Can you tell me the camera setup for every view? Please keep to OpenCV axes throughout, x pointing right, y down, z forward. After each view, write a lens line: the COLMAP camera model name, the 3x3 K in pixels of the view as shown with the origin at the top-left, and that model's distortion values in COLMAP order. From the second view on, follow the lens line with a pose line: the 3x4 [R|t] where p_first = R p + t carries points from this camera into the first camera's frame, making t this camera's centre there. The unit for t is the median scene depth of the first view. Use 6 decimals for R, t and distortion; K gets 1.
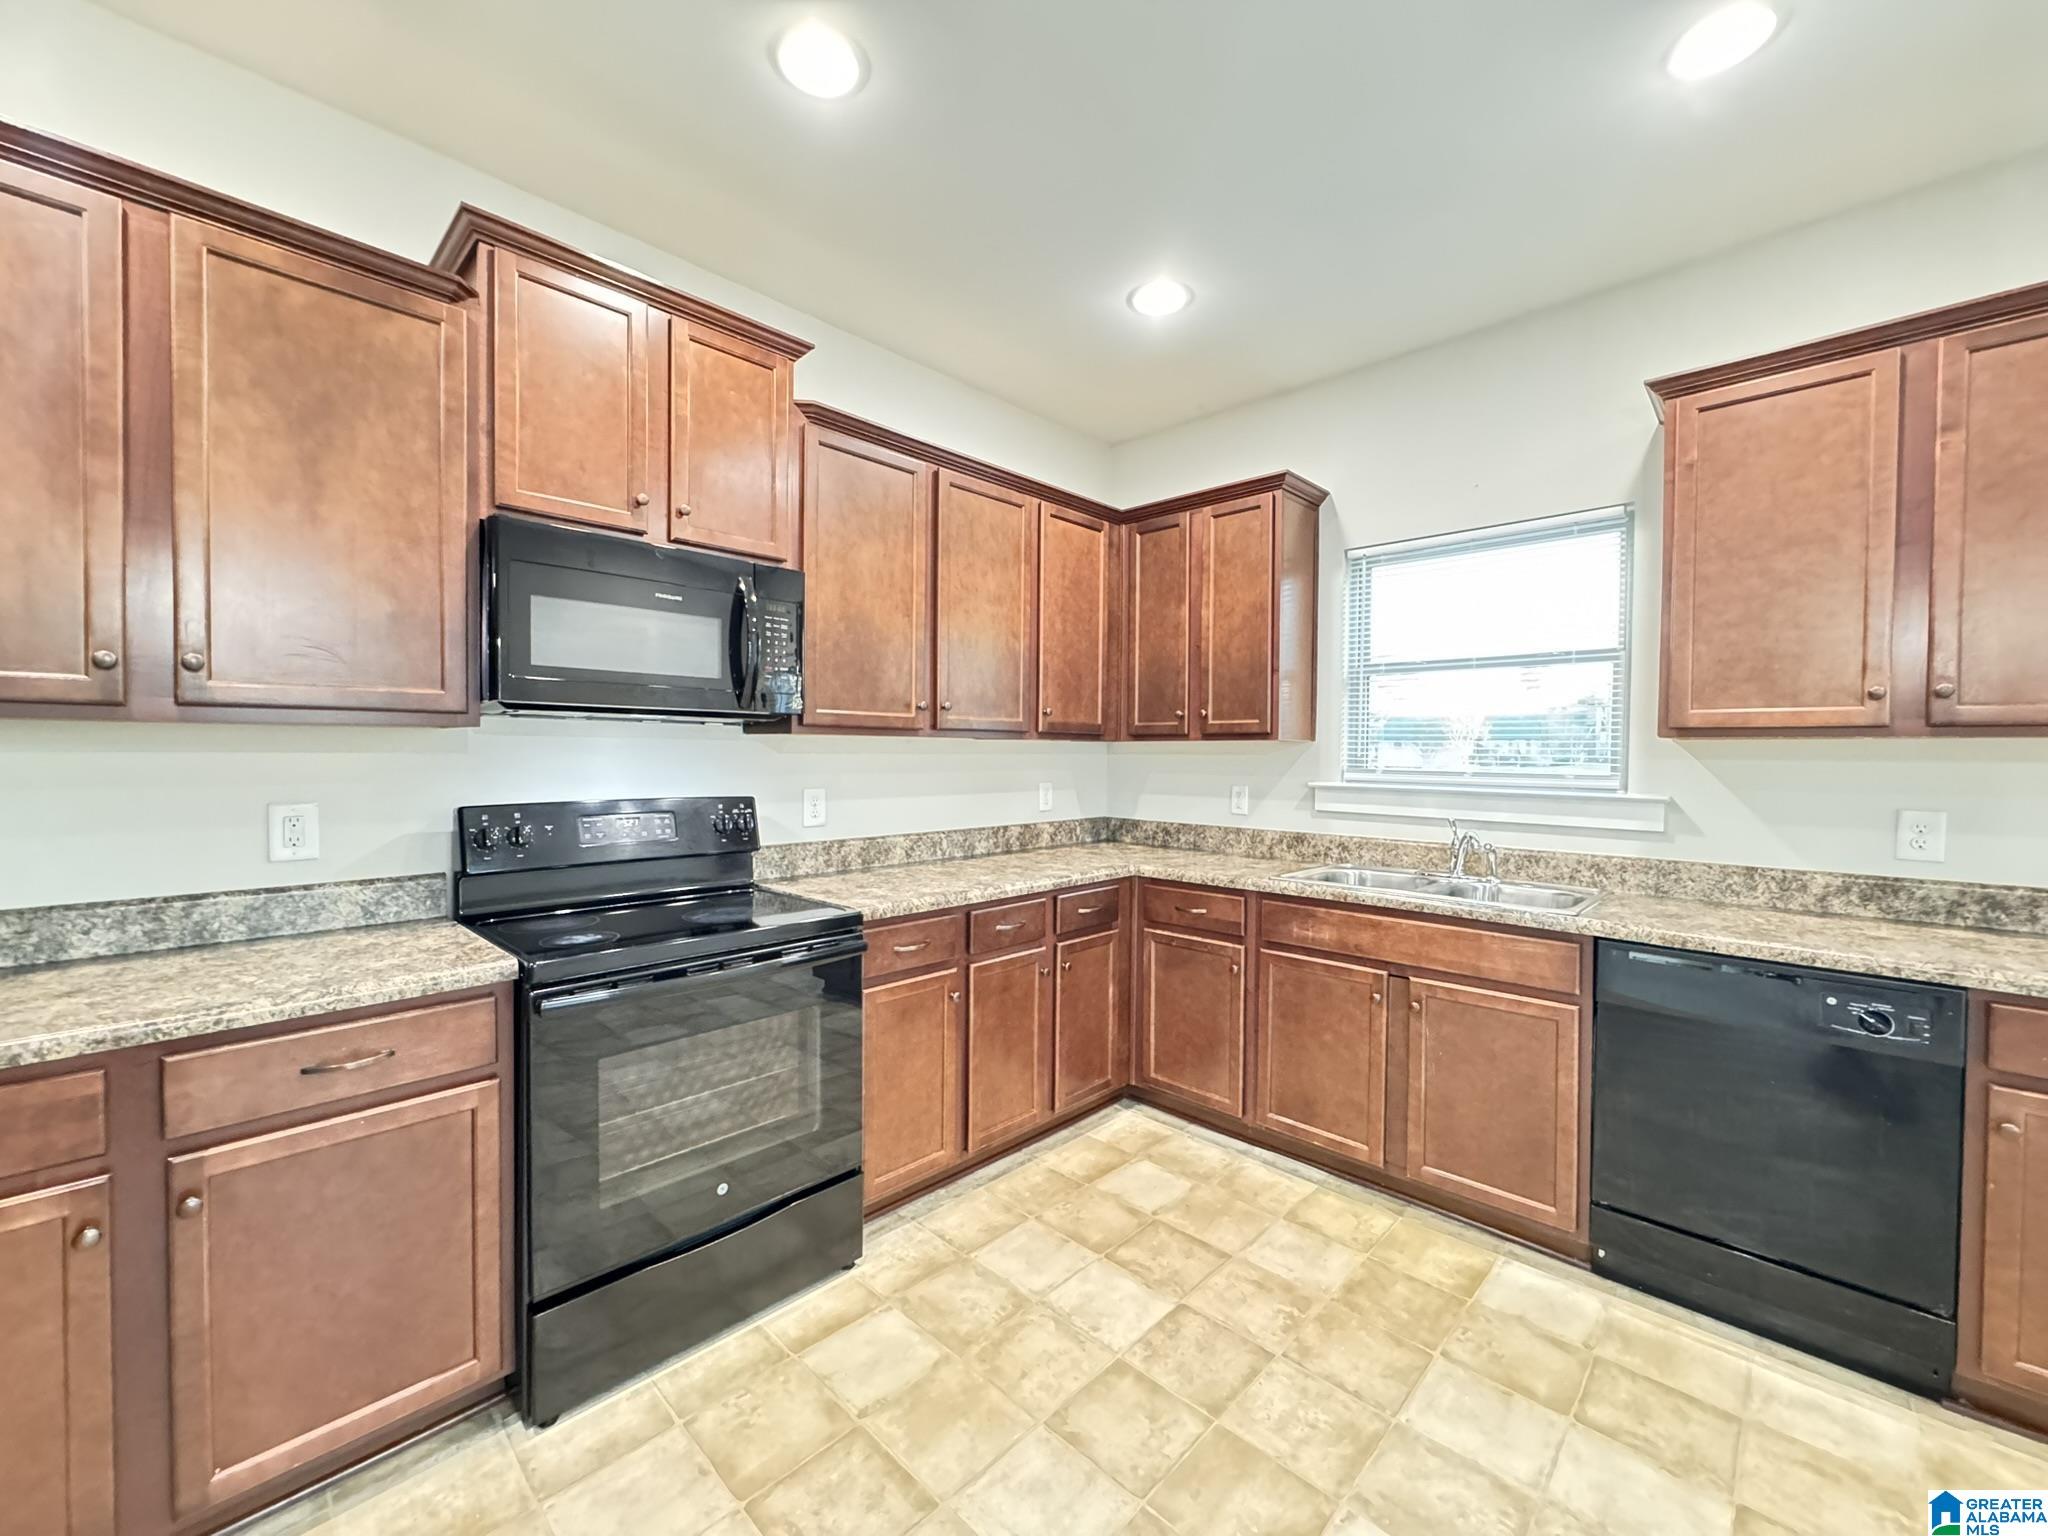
lens RADIAL K [[821.1, 0, 1023.7], [0, 821.1, 765.7], [0, 0, 1]] dist [-0.001718, -0.000309]
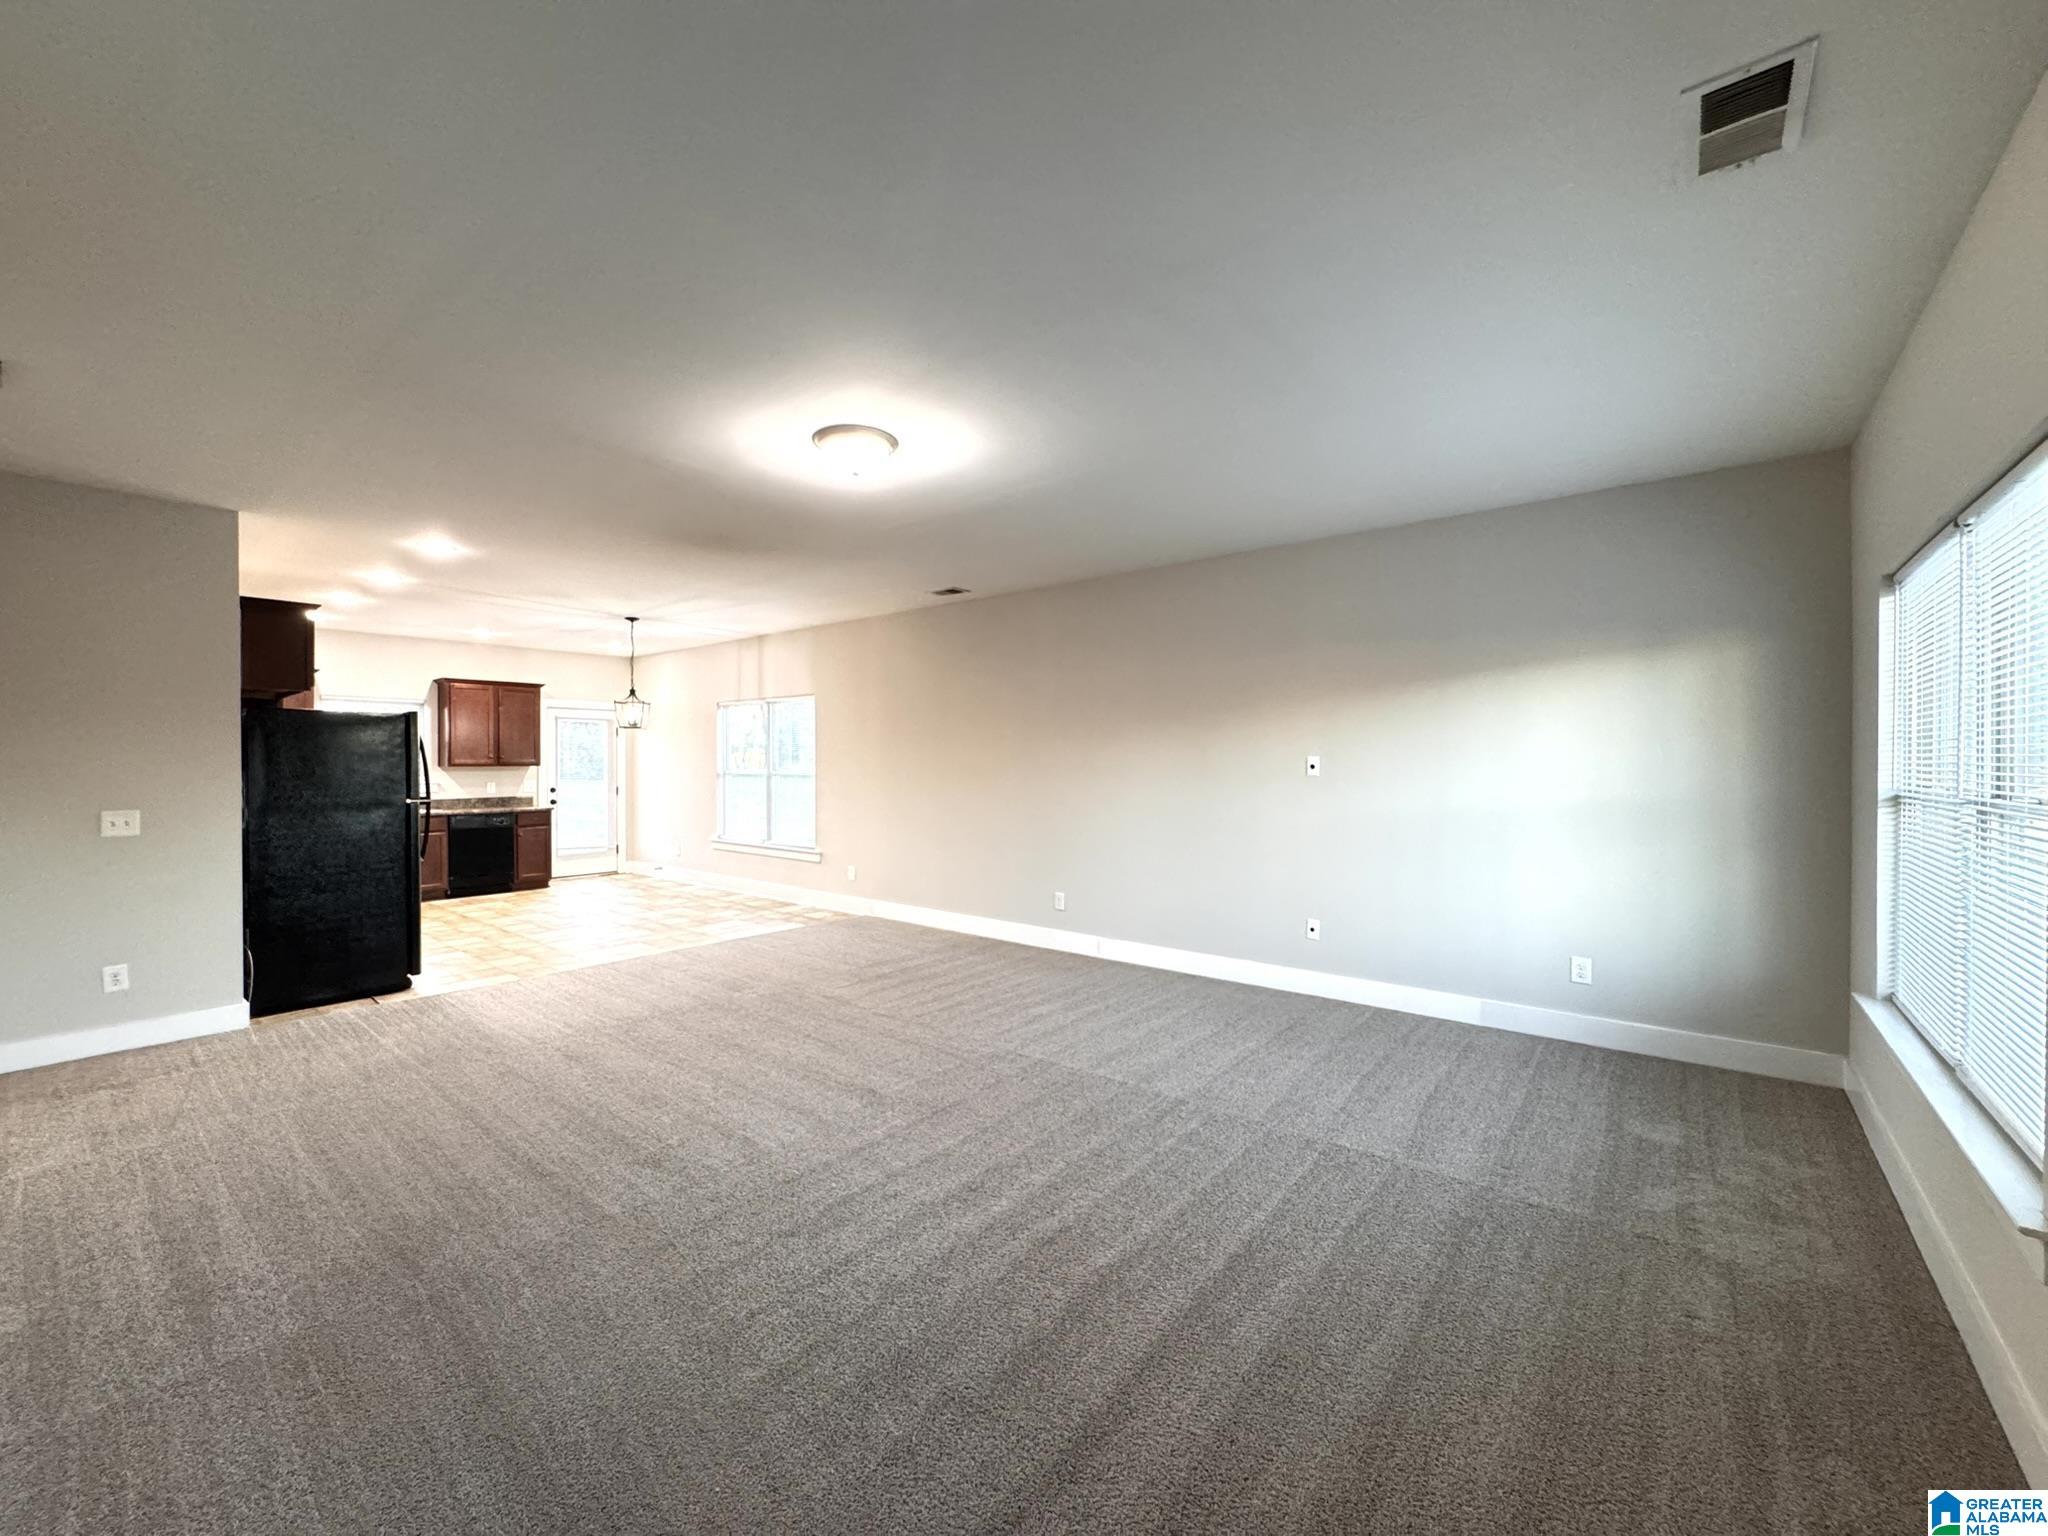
lens RADIAL K [[821.1, 0, 1020.6], [0, 821.1, 760.9], [0, 0, 1]] dist [-0.001718, -0.000309]
pose [[-0.100227, -0.017233, 0.994815, -3.291086], [0.007982, 0.999804, 0.018124, -0.108580], [-0.994933, 0.009757, -0.100070, -1.301657]]
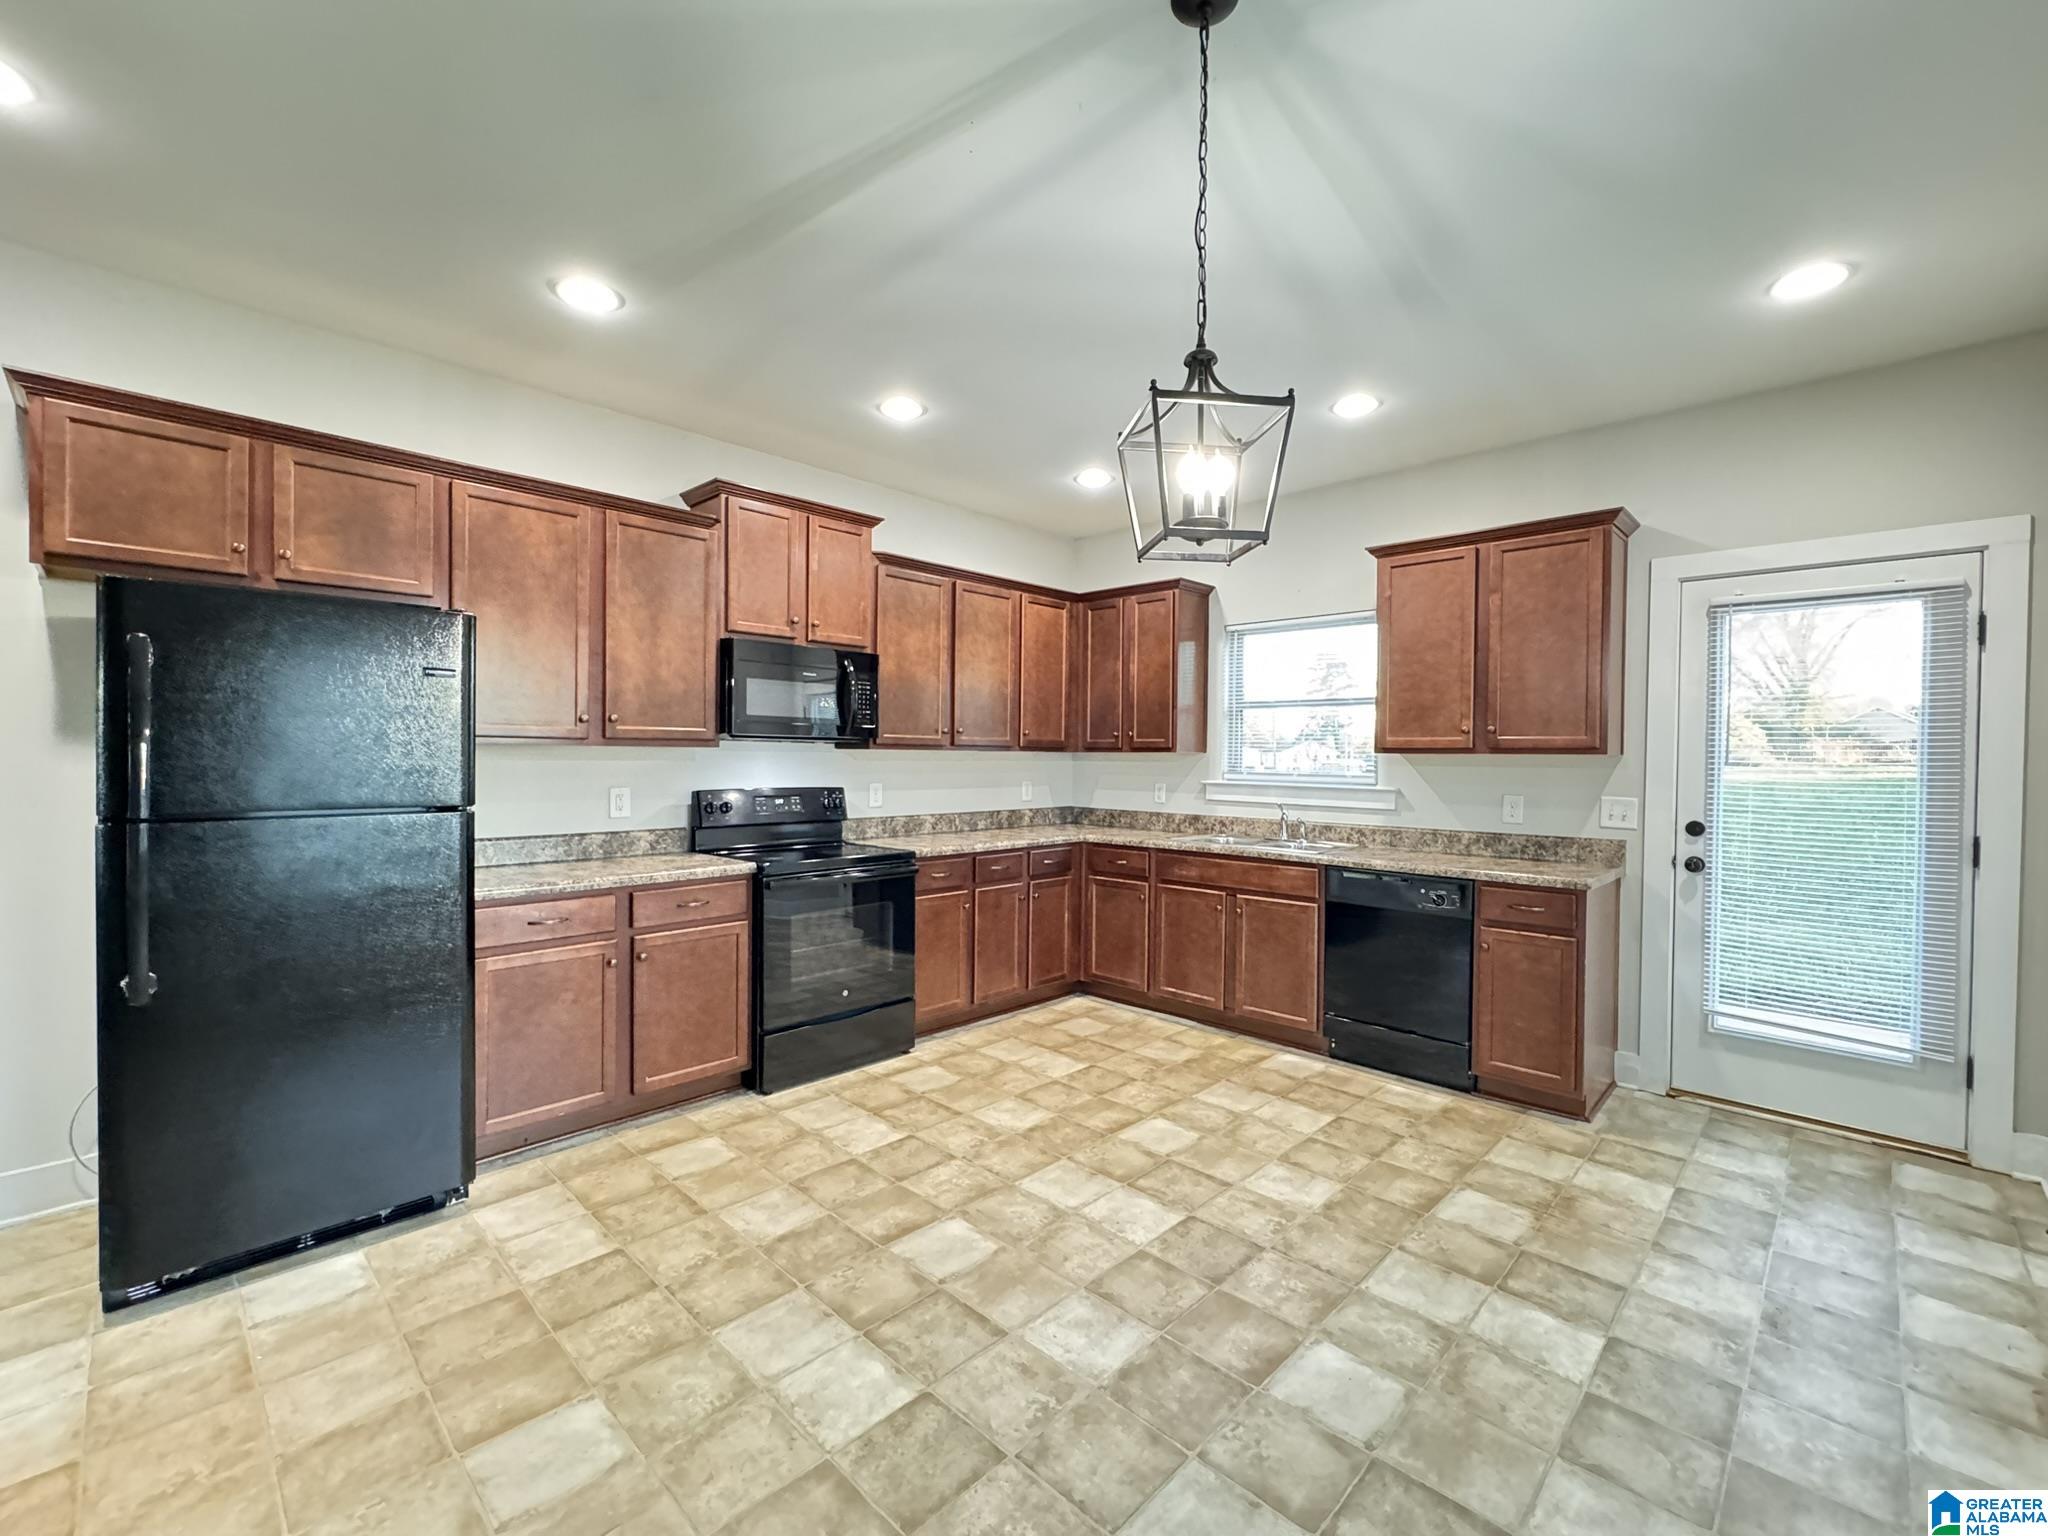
lens RADIAL K [[887.5, 0, 1019.8], [0, 887.5, 769.4], [0, 0, 1]] dist [0.002662, 0.000274]
pose [[0.999988, 0.002370, -0.004377, 0.032463], [-0.002375, 0.999997, -0.001079, 0.003502], [0.004375, 0.001090, 0.999990, -0.822126]]
